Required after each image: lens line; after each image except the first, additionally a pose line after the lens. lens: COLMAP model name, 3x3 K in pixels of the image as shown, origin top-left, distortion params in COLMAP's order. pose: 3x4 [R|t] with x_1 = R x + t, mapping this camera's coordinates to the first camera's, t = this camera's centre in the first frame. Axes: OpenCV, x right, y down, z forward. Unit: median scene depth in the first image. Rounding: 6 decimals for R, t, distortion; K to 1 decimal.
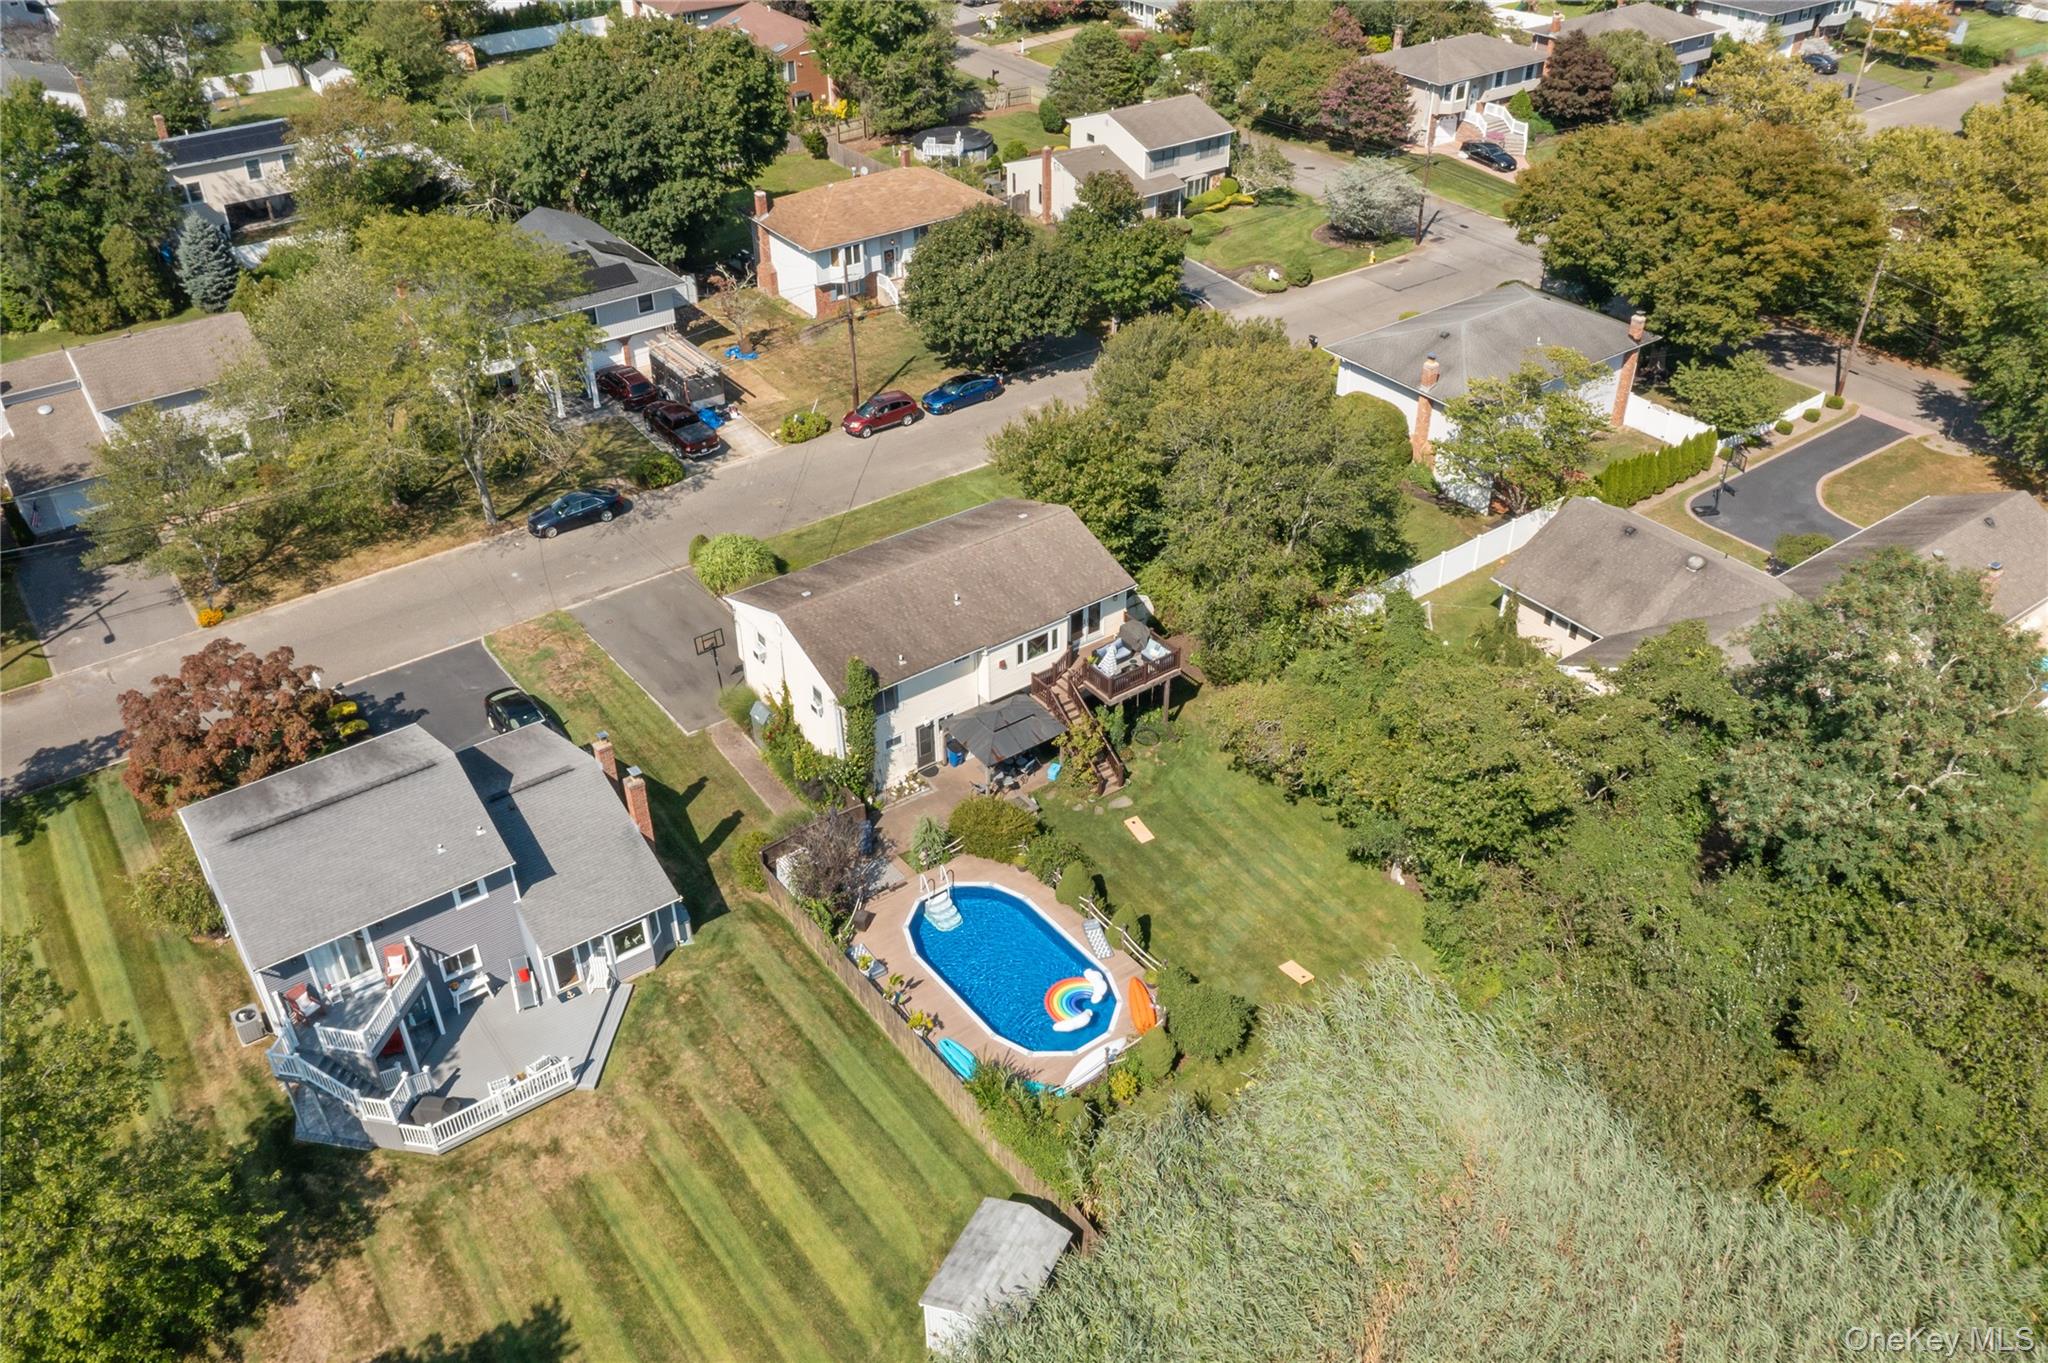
lens RADIAL K [[1615.5, 0, 1034.3], [0, 1615.5, 675.8], [0, 0, 1]] dist [-0.006114, 0.005601]
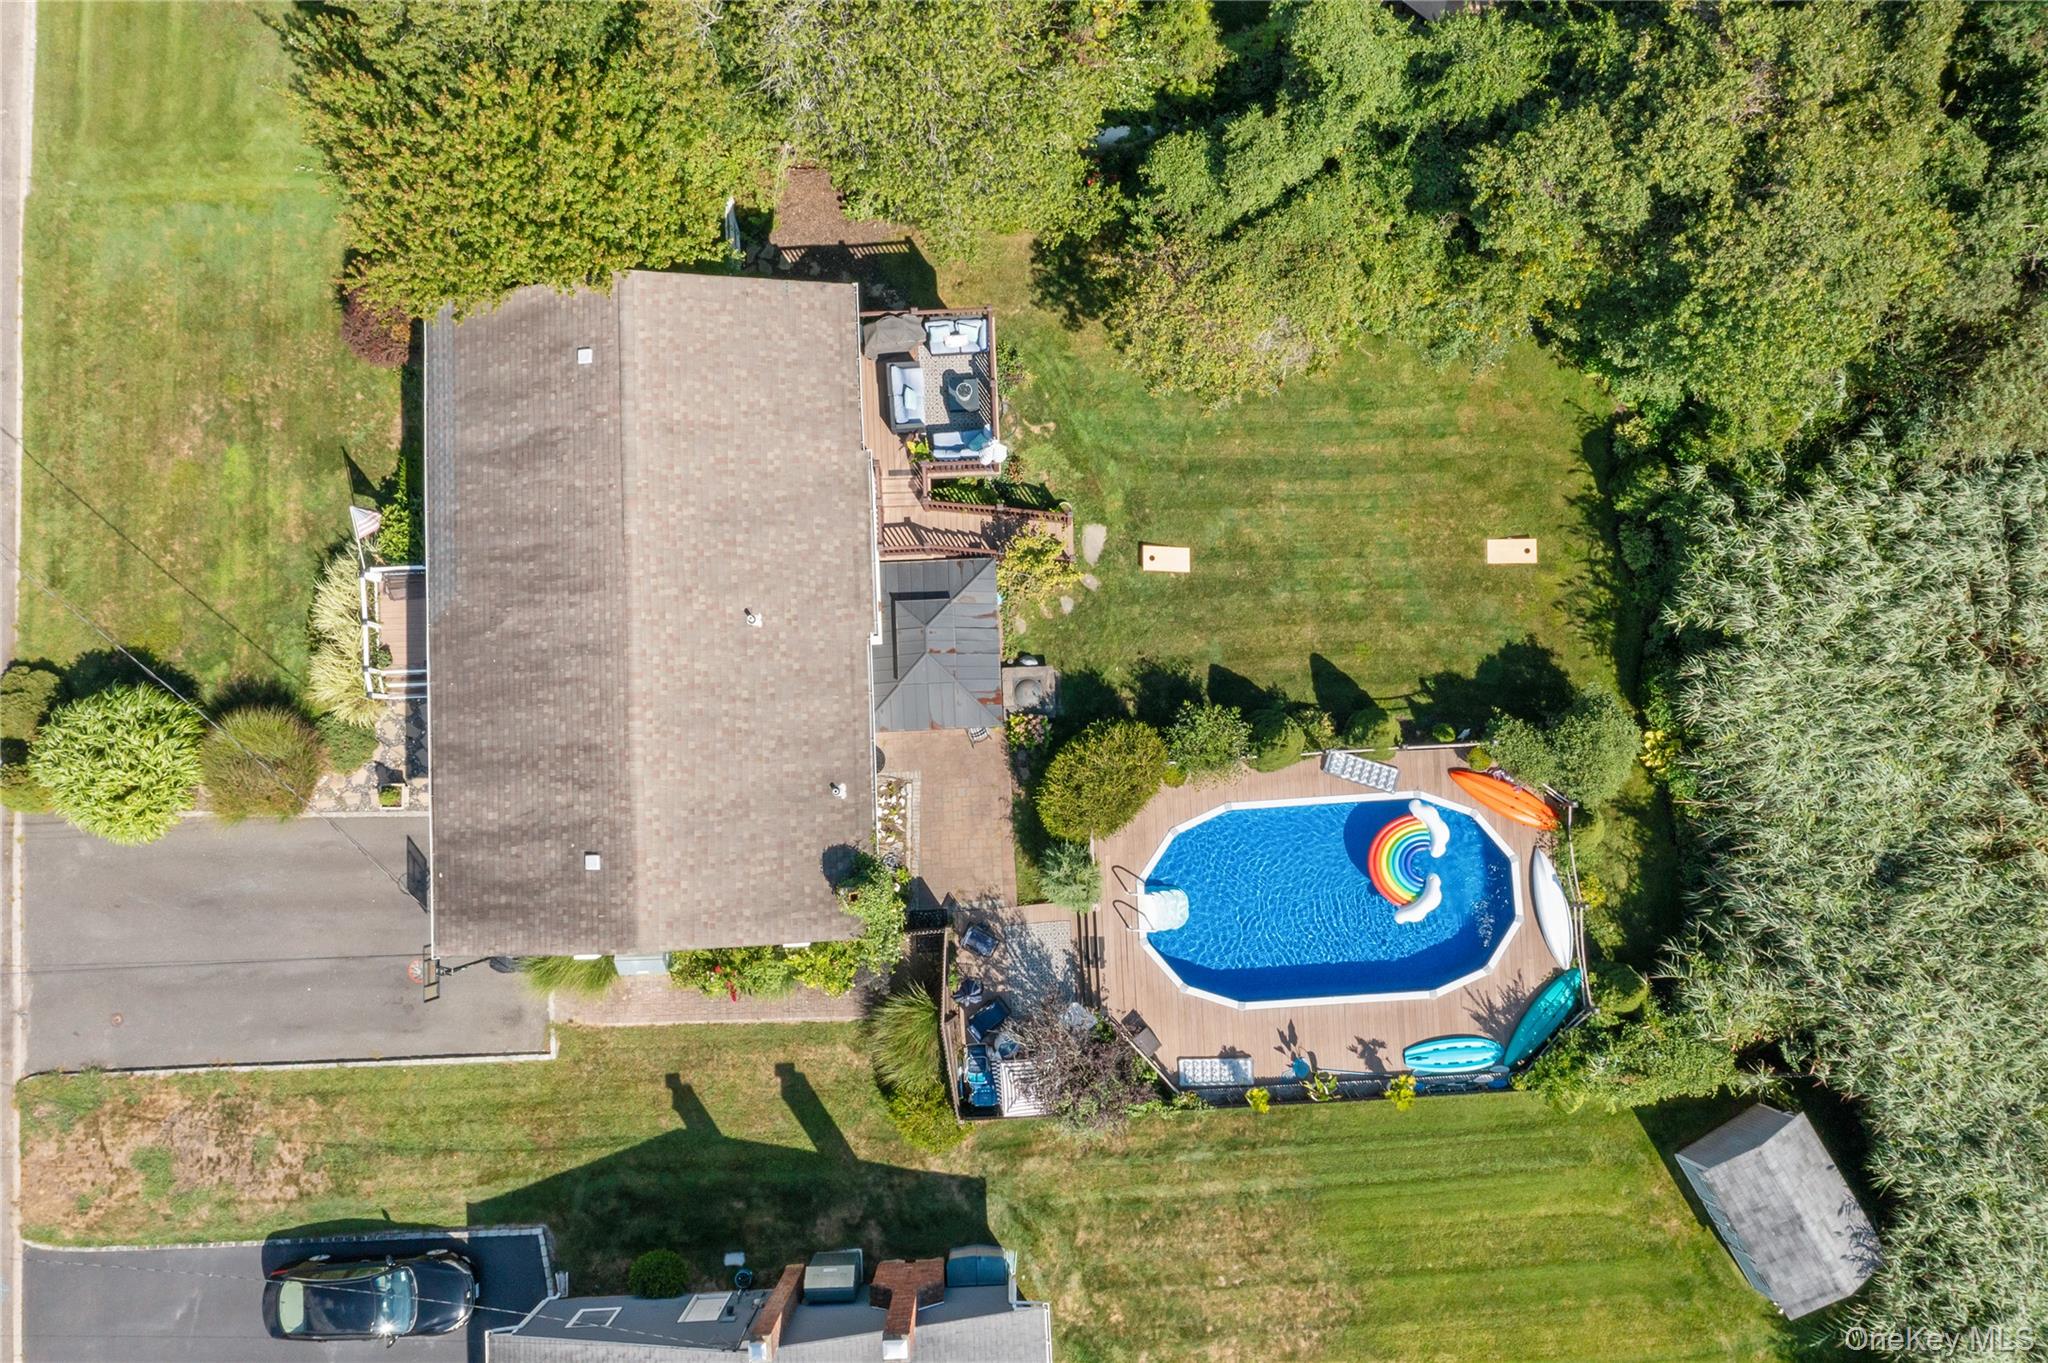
lens RADIAL K [[1615.5, 0, 1034.3], [0, 1615.5, 675.8], [0, 0, 1]] dist [-0.006114, 0.005601]
pose [[0.554770, -0.827816, 0.083370, -0.052605], [0.462836, 0.390328, 0.795881, -0.392165], [-0.691385, -0.402944, 0.599685, 0.578227]]
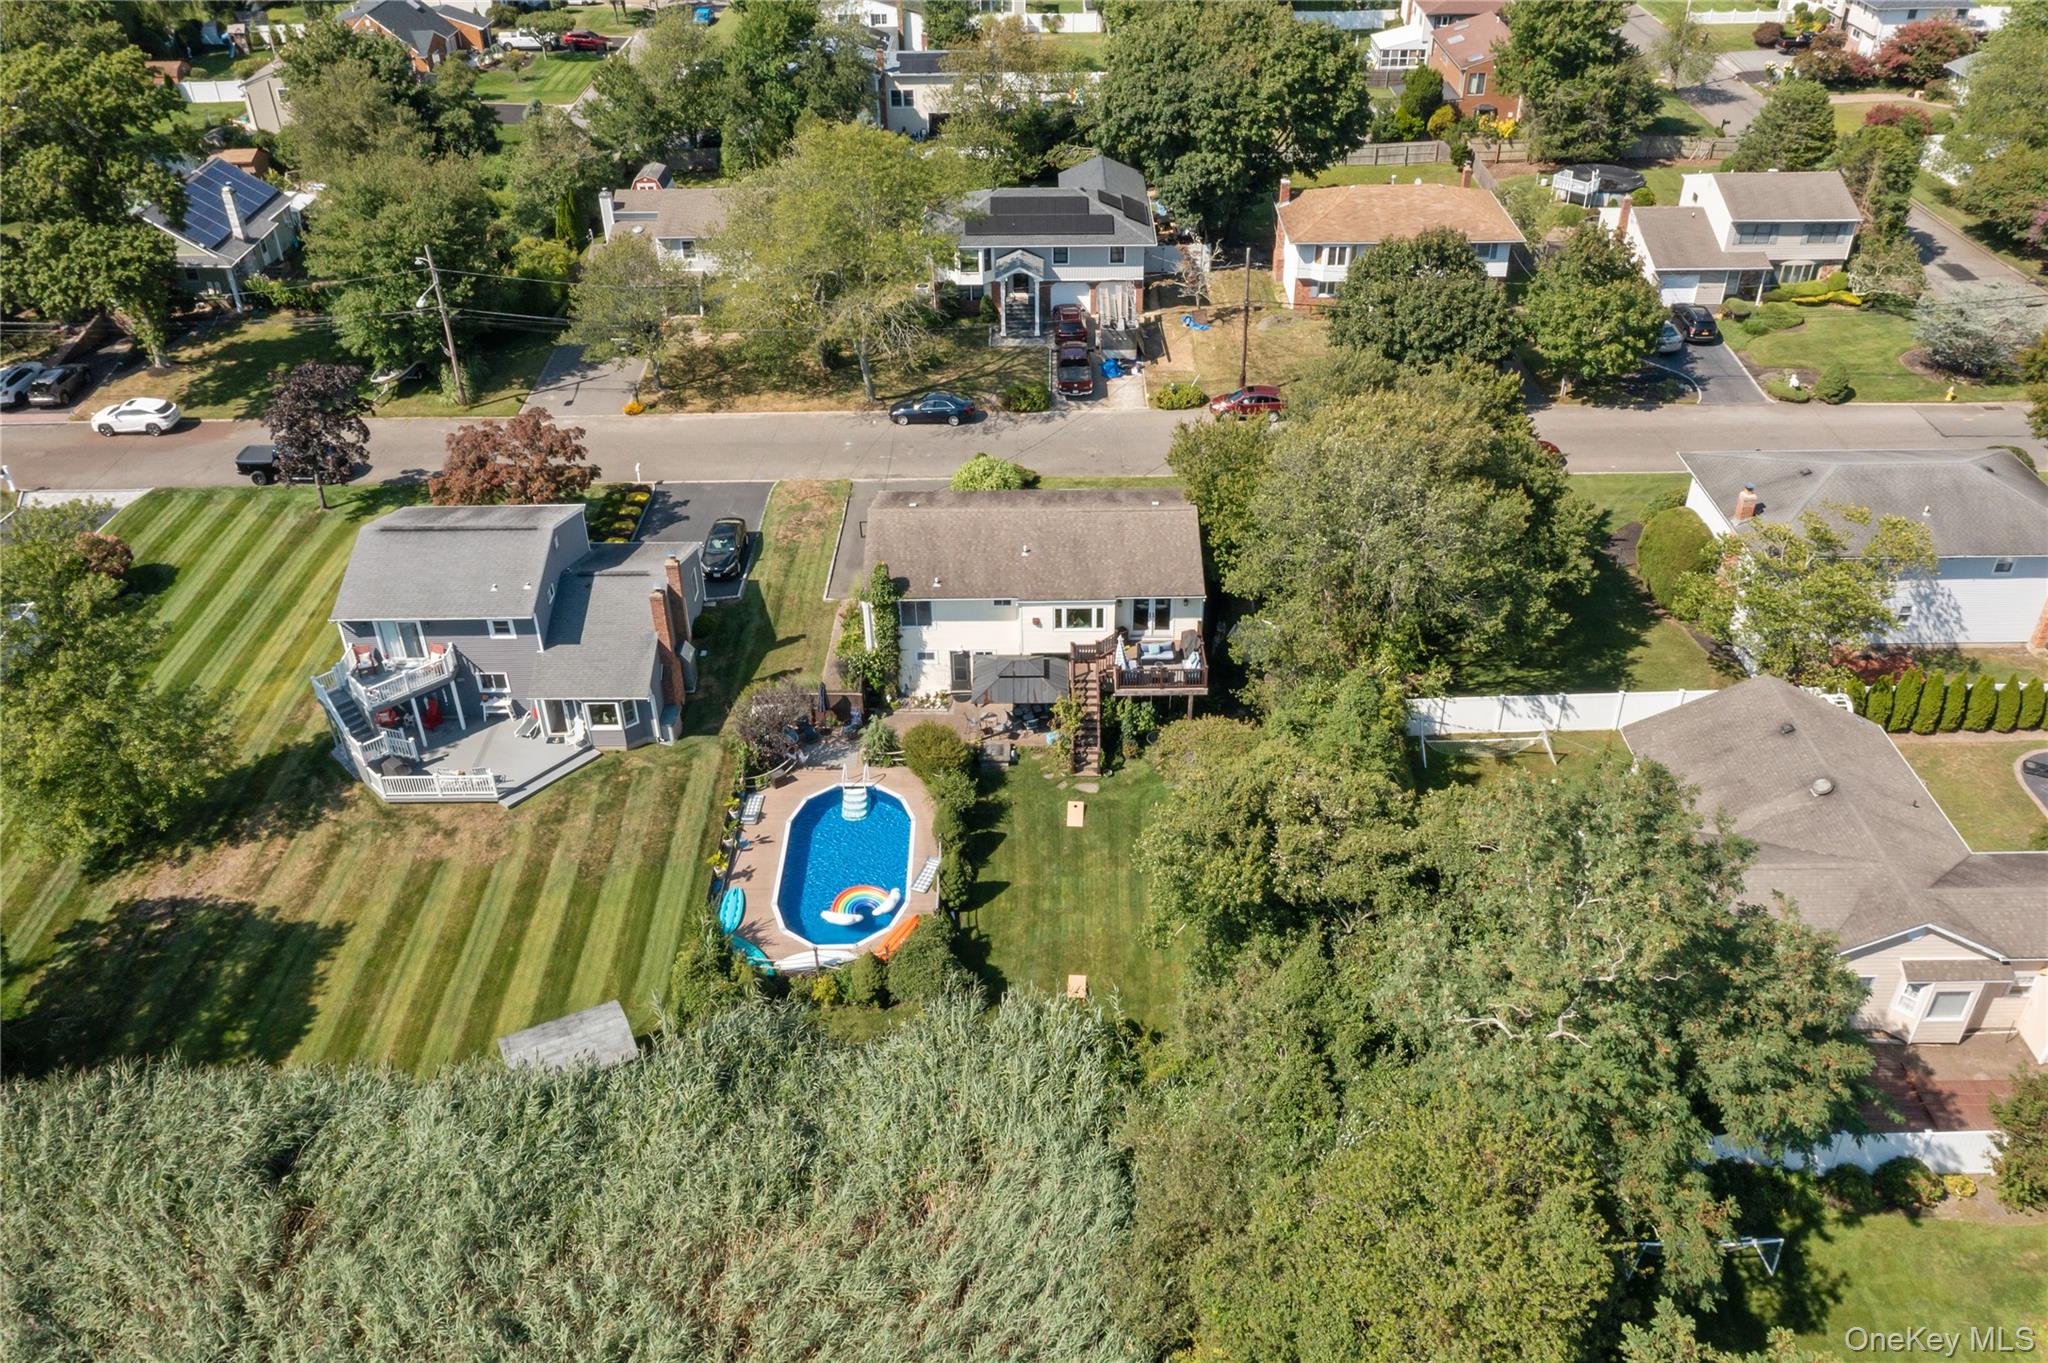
lens RADIAL K [[1615.5, 0, 1034.3], [0, 1615.5, 675.8], [0, 0, 1]] dist [-0.006114, 0.005601]
pose [[0.805783, 0.332761, -0.489881, 0.470746], [-0.334059, 0.938438, 0.087972, -0.061433], [0.488997, 0.092763, 0.867339, 0.091516]]
